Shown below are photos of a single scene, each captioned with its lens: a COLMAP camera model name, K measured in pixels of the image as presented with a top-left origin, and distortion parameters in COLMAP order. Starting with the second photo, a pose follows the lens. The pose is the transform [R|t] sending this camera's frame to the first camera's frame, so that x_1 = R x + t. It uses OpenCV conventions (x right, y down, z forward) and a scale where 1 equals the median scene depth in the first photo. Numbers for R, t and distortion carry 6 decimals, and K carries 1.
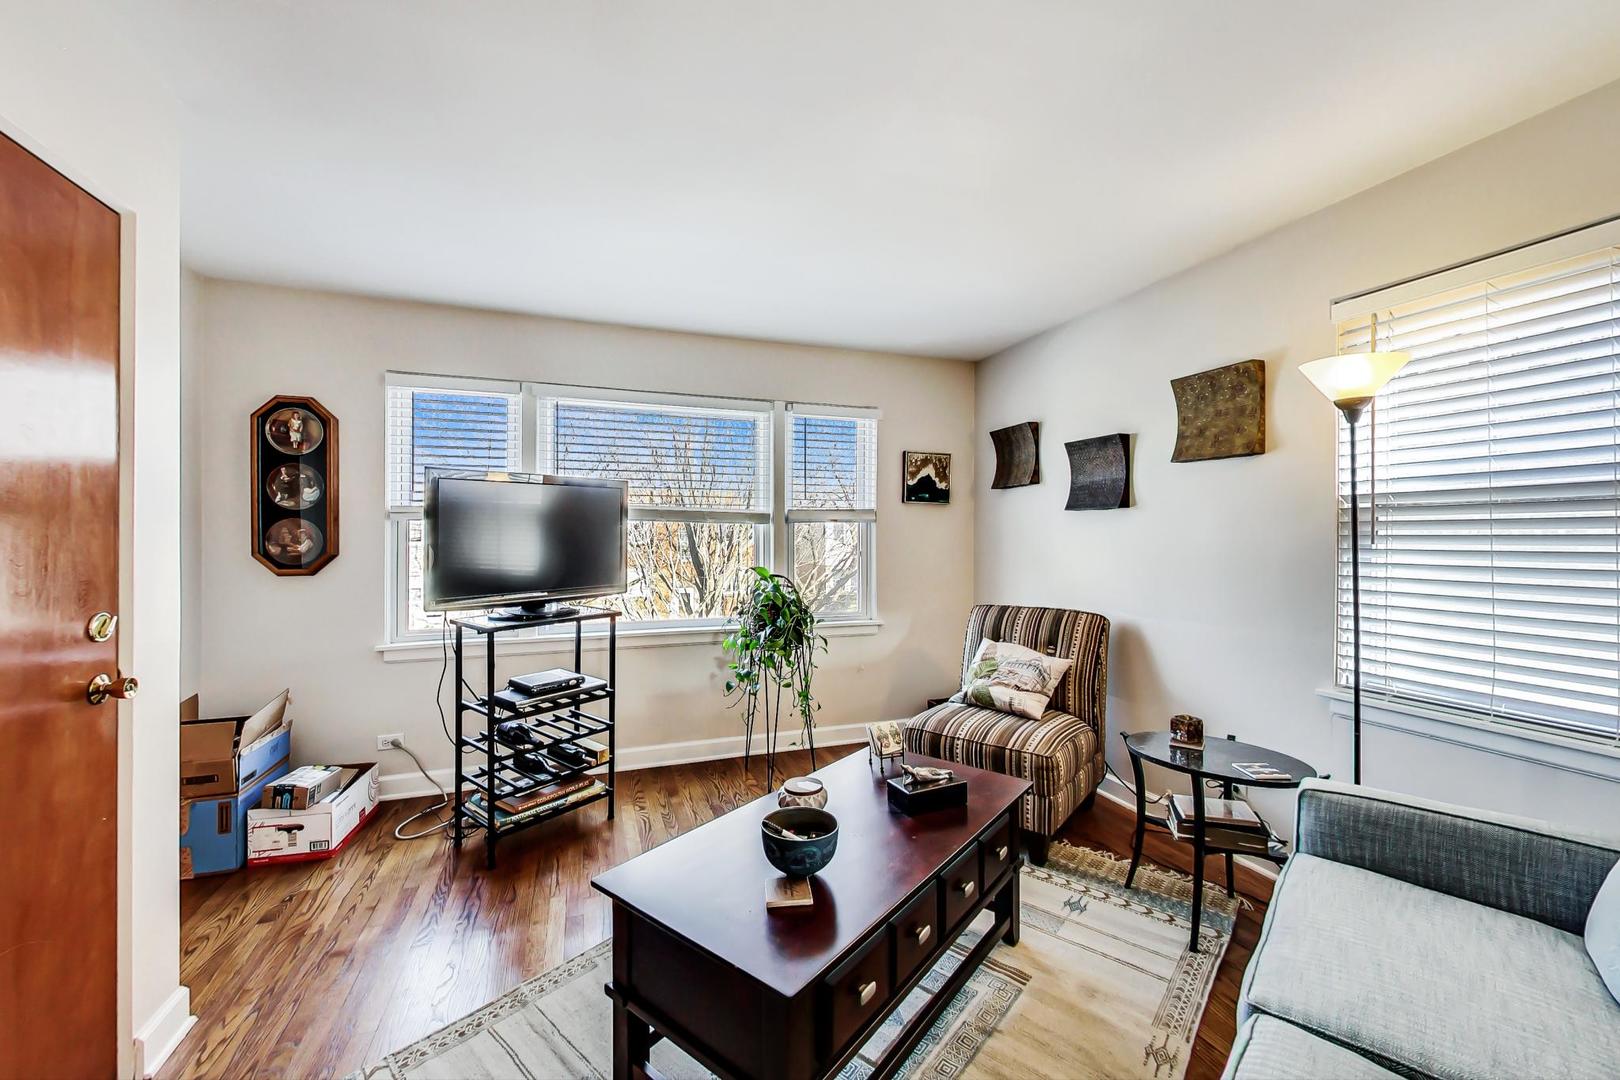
lens RADIAL K [[640.7, 0, 813.7], [0, 640.7, 539.7], [0, 0, 1]] dist [-0.002489, 0.000123]
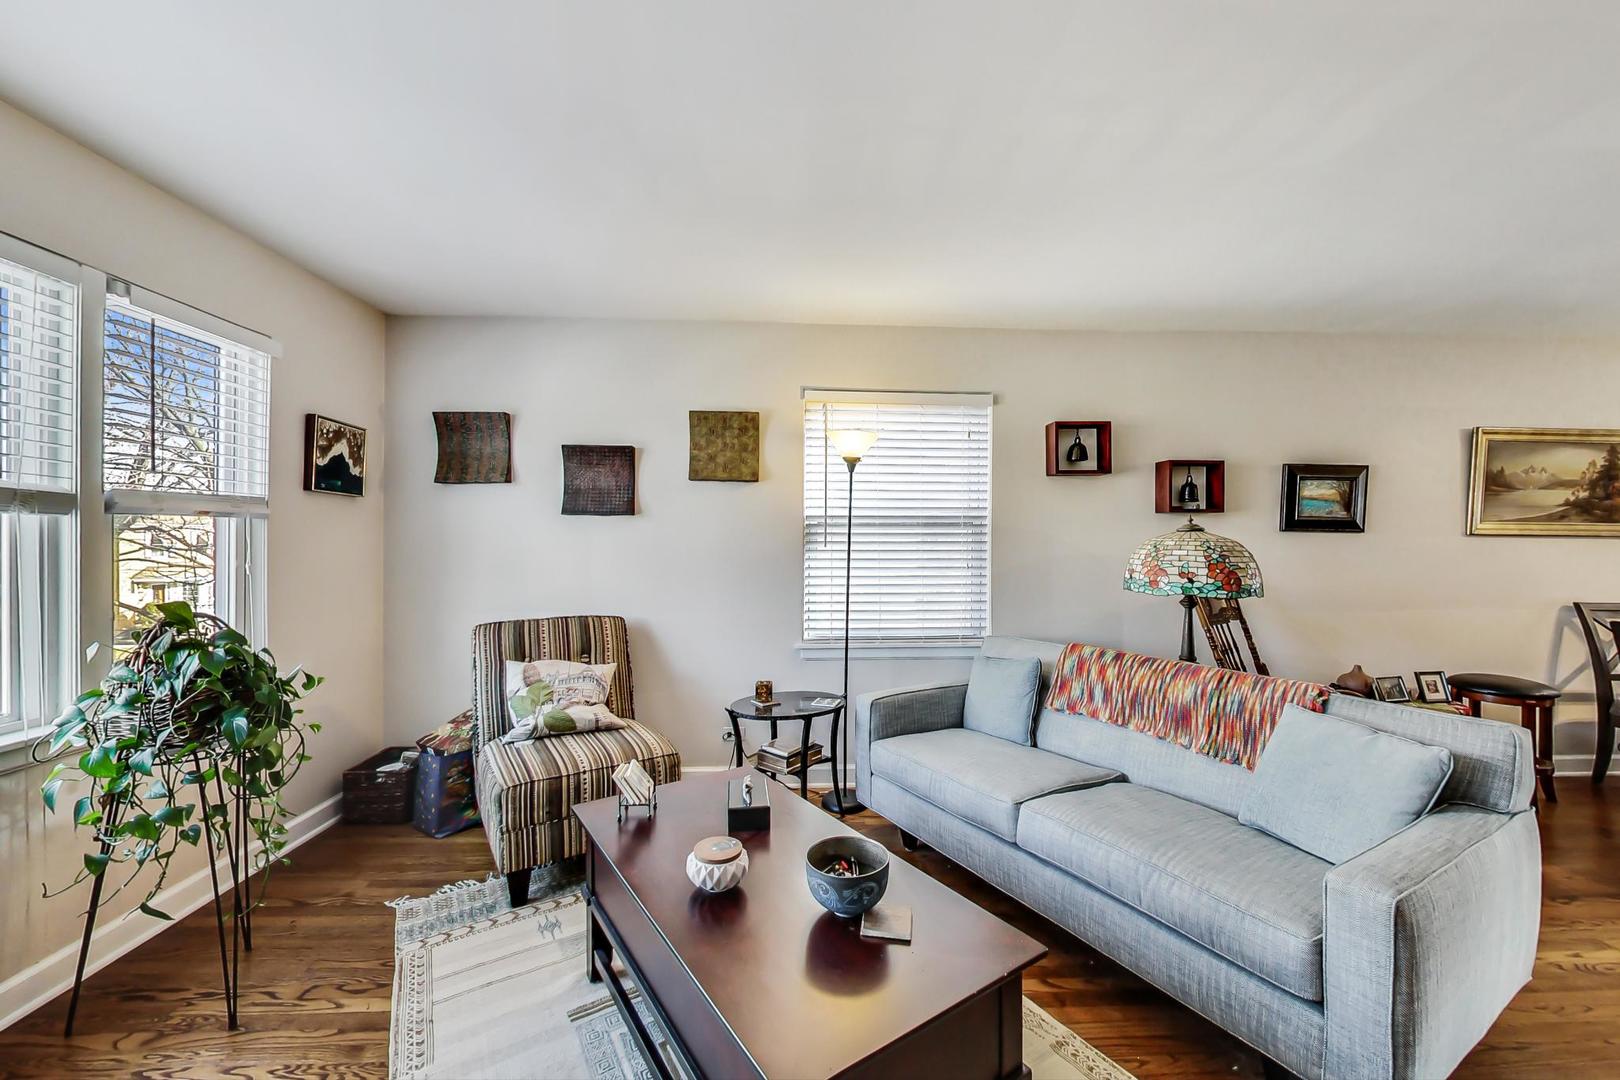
lens RADIAL K [[640.7, 0, 816.4], [0, 640.7, 542.1], [0, 0, 1]] dist [-0.002489, 0.000123]
pose [[0.273298, 0.002297, 0.961927, -0.391631], [0.003378, 0.999989, -0.003347, 0.000137], [-0.961923, 0.004164, 0.273287, 0.335949]]
